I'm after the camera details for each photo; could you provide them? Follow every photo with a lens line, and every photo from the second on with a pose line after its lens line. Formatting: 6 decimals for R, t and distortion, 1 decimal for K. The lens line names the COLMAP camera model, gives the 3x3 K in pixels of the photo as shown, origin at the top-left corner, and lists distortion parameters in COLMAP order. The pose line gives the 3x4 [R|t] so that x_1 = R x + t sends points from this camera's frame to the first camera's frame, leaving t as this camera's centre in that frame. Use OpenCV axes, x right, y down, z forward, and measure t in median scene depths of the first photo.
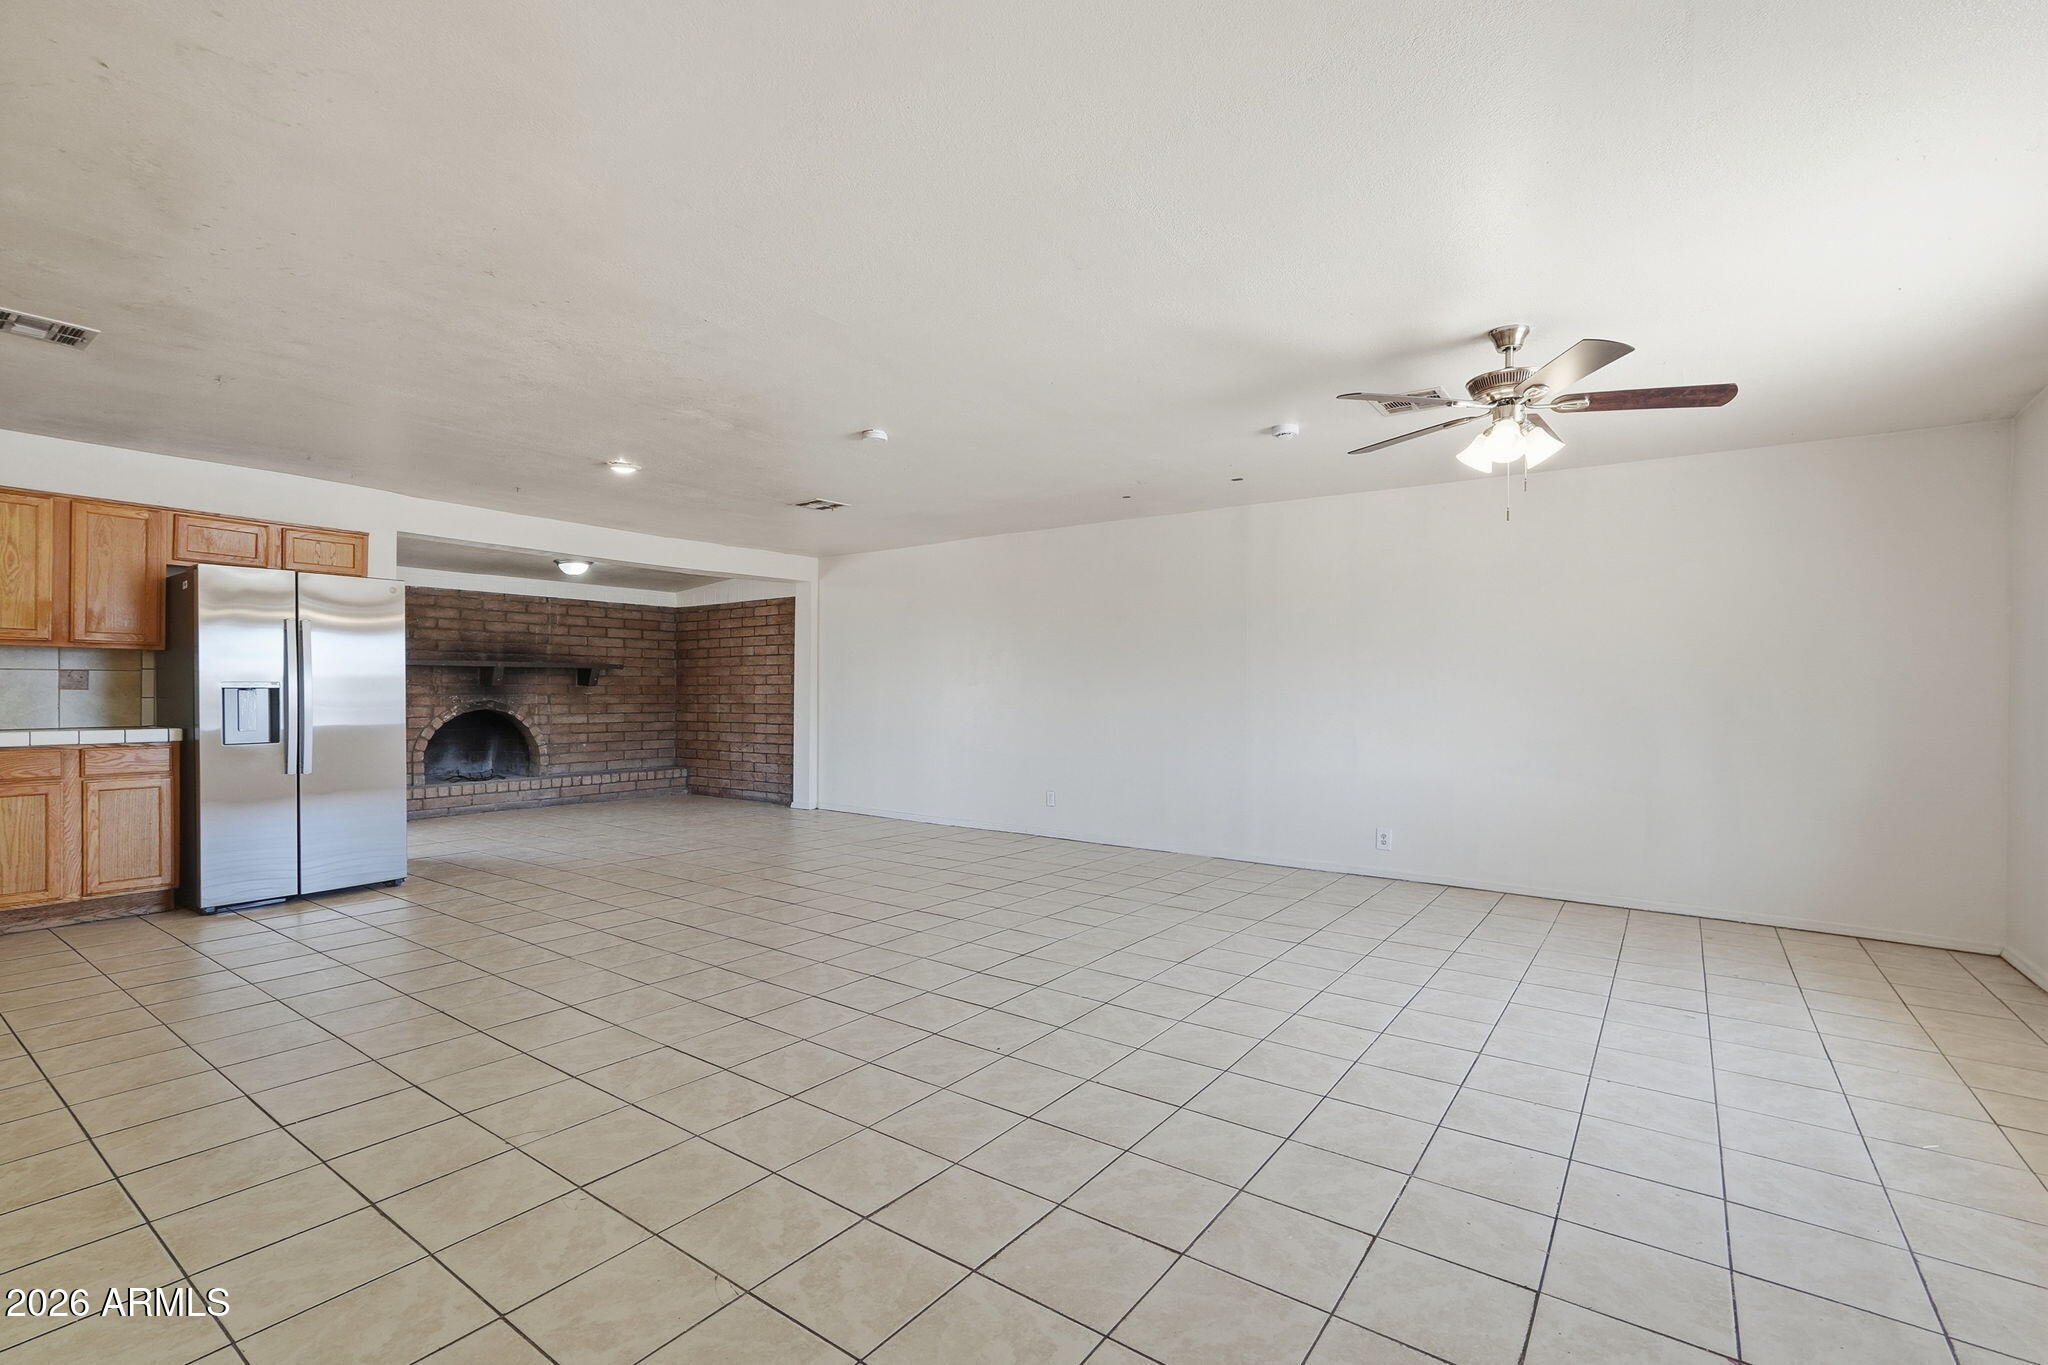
lens RADIAL K [[913.2, 0, 1016.6], [0, 913.2, 686.8], [0, 0, 1]] dist [-0.009927, 0.008217]
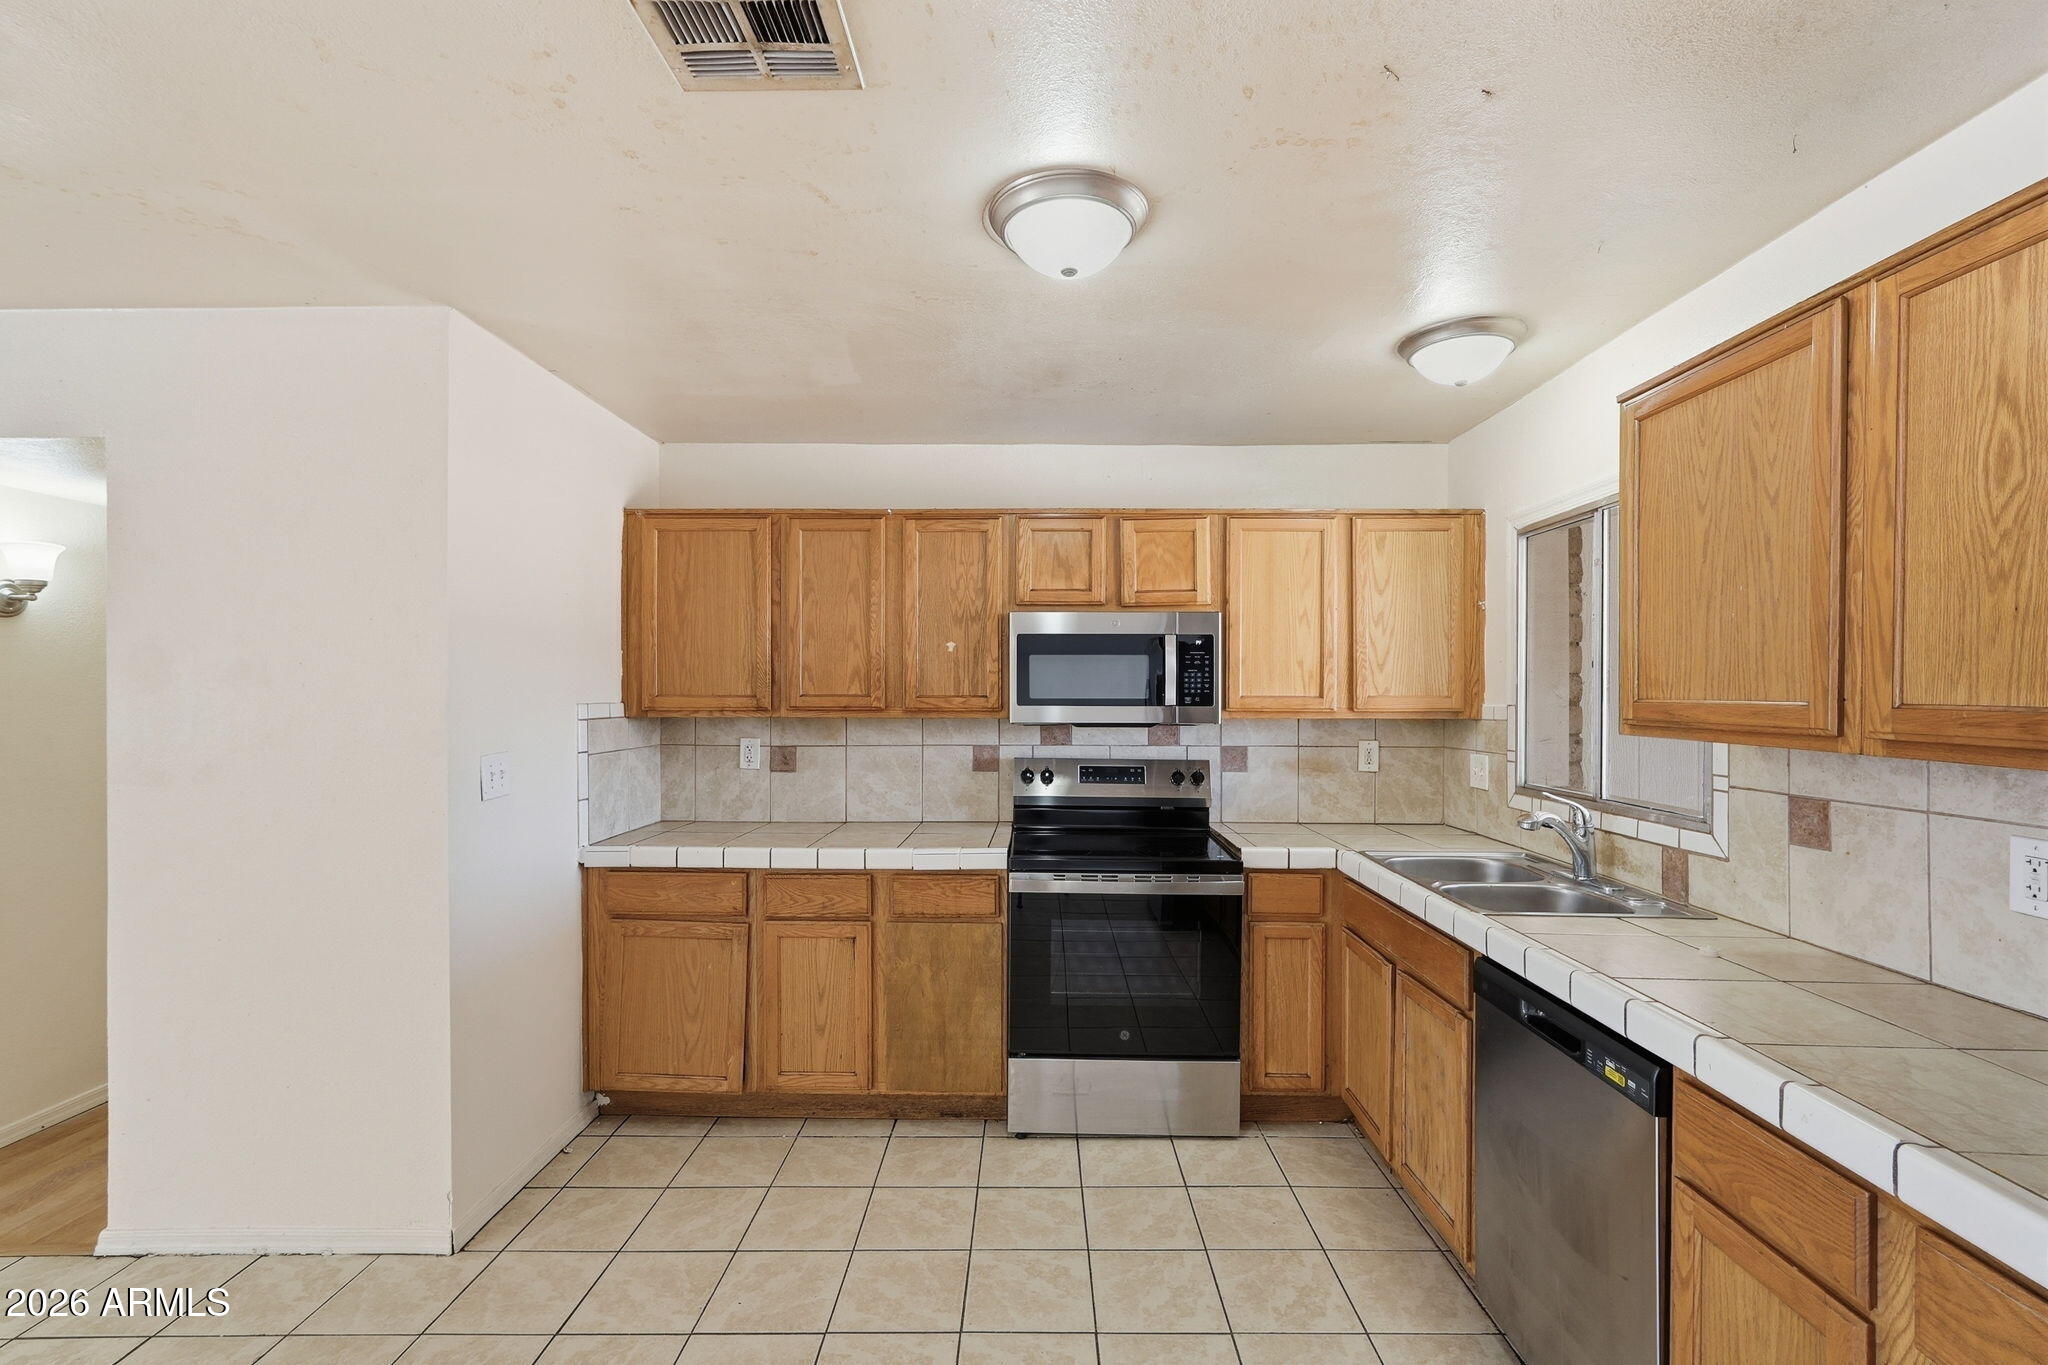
lens RADIAL K [[913.2, 0, 1027.9], [0, 913.2, 695.4], [0, 0, 1]] dist [-0.009927, 0.008217]
pose [[-0.809616, 0.002161, -0.586956, -0.363965], [-0.001695, 0.999980, 0.006019, -0.036163], [0.586958, 0.005868, -0.809596, 0.548128]]
